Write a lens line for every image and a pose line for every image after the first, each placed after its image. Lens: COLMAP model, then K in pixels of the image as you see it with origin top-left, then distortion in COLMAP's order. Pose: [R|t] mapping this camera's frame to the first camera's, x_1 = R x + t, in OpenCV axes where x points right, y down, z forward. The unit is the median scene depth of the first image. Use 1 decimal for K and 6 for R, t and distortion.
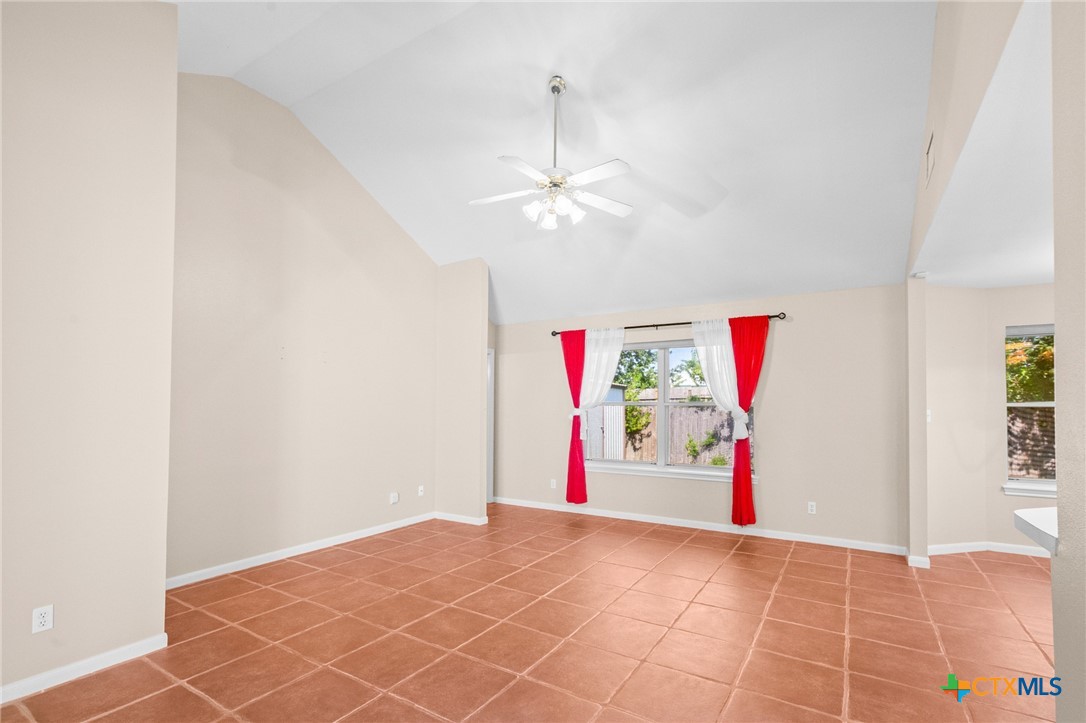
lens RADIAL K [[492.7, 0, 547.3], [0, 492.7, 392.9], [0, 0, 1]] dist [-0.012665, 0.000938]
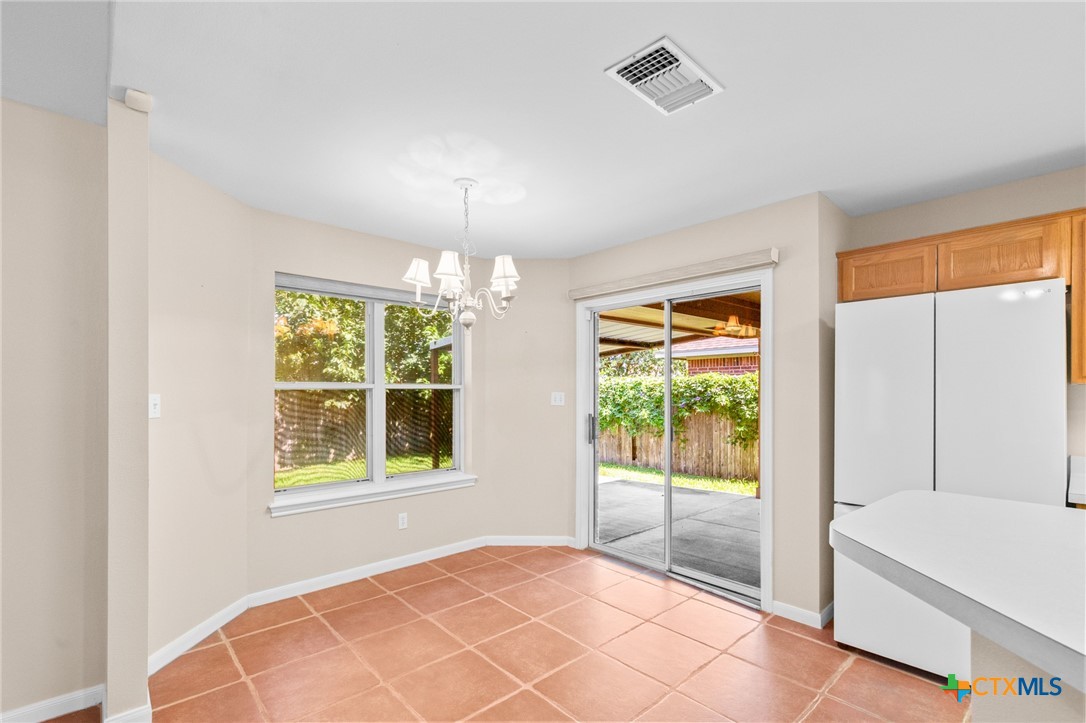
lens RADIAL K [[492.7, 0, 541.4], [0, 492.7, 391.8], [0, 0, 1]] dist [-0.012665, 0.000938]
pose [[0.276262, -0.004645, 0.961071, 0.309316], [-0.018997, 0.999767, 0.010292, 0.015153], [-0.960895, -0.021101, 0.276109, 0.362387]]
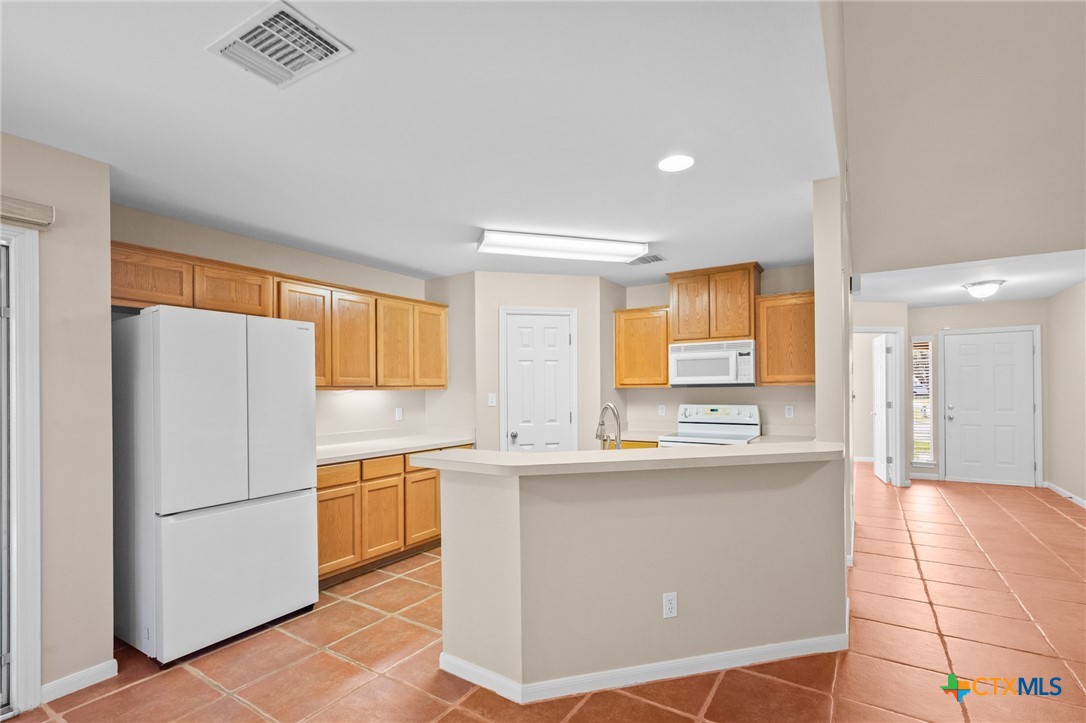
lens RADIAL K [[492.7, 0, 546.8], [0, 492.7, 378.8], [0, 0, 1]] dist [-0.012665, 0.000938]
pose [[-0.999920, 0.007831, 0.009935, 0.474688], [0.007387, 0.999006, -0.043967, 0.019565], [-0.010270, -0.043891, -0.998984, 0.638828]]
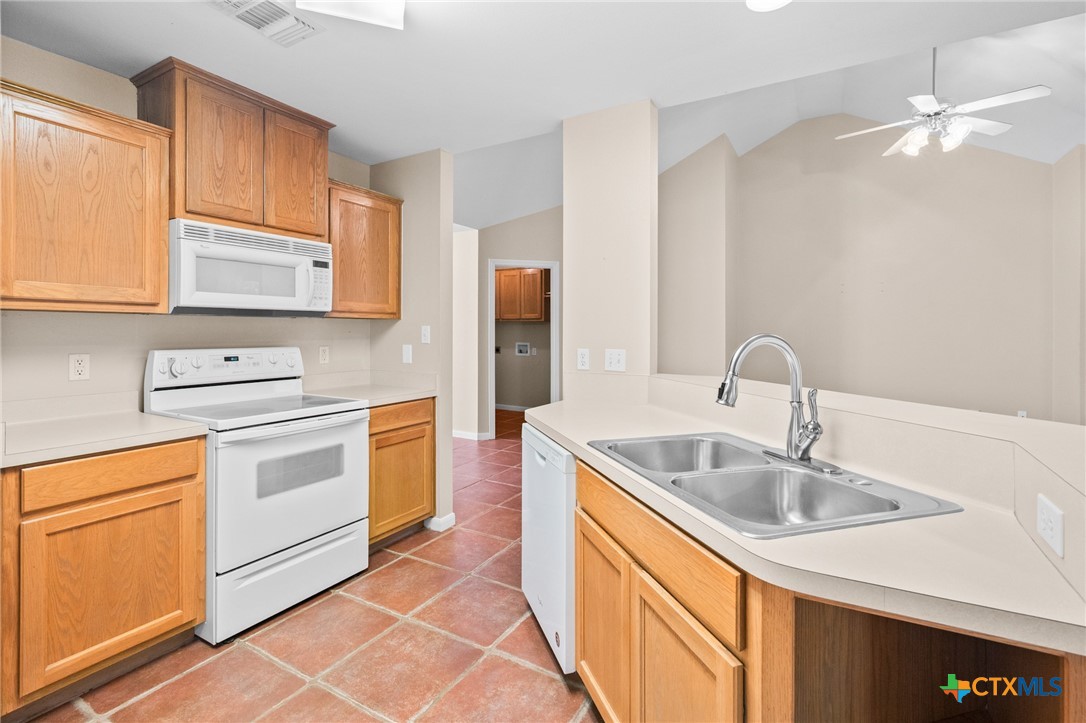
lens RADIAL K [[492.7, 0, 540.9], [0, 492.7, 328.2], [0, 0, 1]] dist [-0.012665, 0.000938]
pose [[0.010407, -0.006800, -0.999923, 0.652425], [0.021659, 0.999744, -0.006573, 0.019131], [0.999711, -0.021589, 0.010551, 0.079699]]
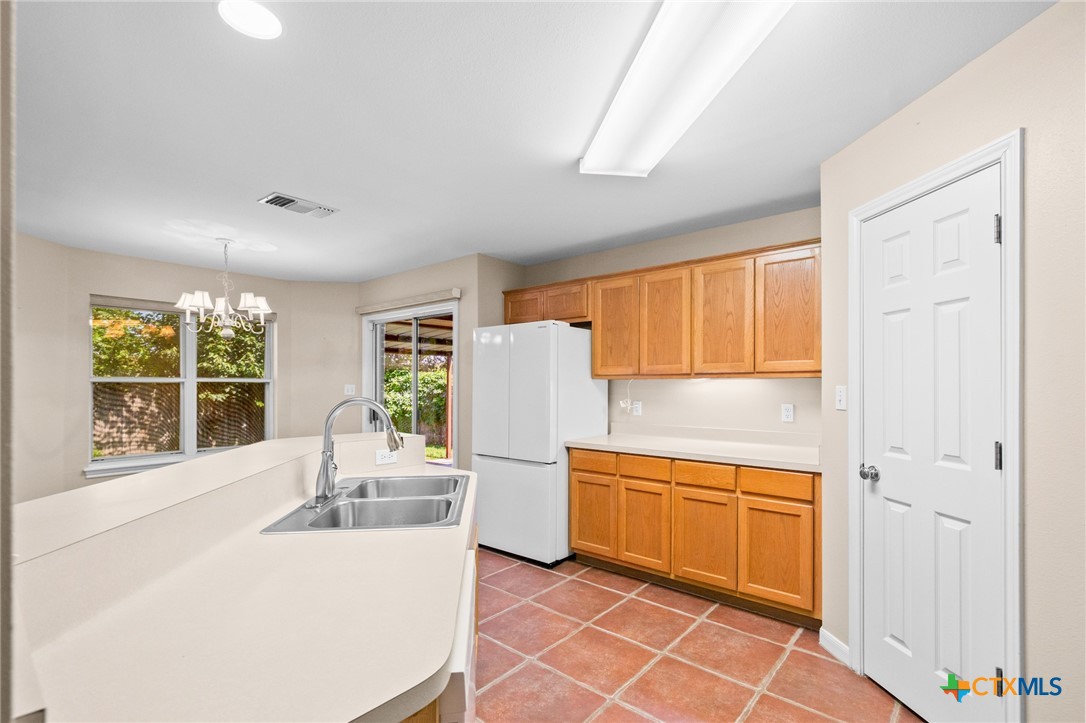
lens RADIAL K [[492.7, 0, 553.1], [0, 492.7, 383.4], [0, 0, 1]] dist [-0.012665, 0.000938]
pose [[0.133049, -0.000340, 0.991109, 0.128594], [-0.019453, 0.999806, 0.002955, 0.009635], [-0.990919, -0.019673, 0.133016, 0.023027]]
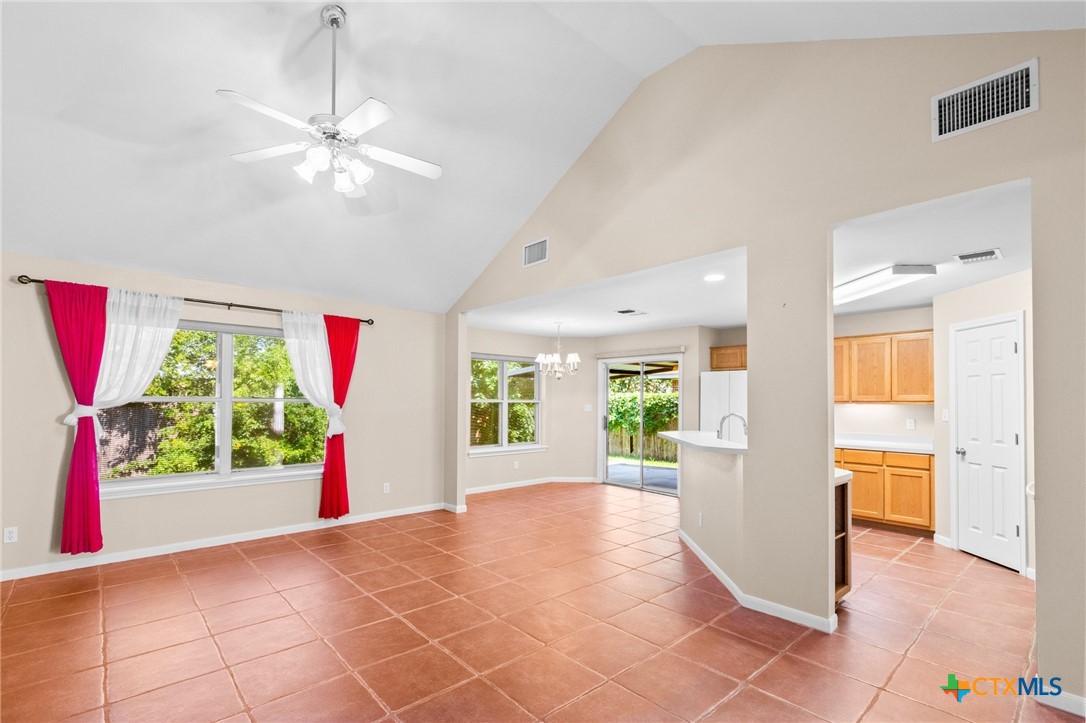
lens RADIAL K [[492.7, 0, 543.8], [0, 492.7, 393.1], [0, 0, 1]] dist [-0.012665, 0.000938]
pose [[0.280547, 0.014443, 0.959732, -0.416362], [-0.025605, 0.999644, -0.007559, 0.003777], [-0.959499, -0.022453, 0.280816, 0.259144]]
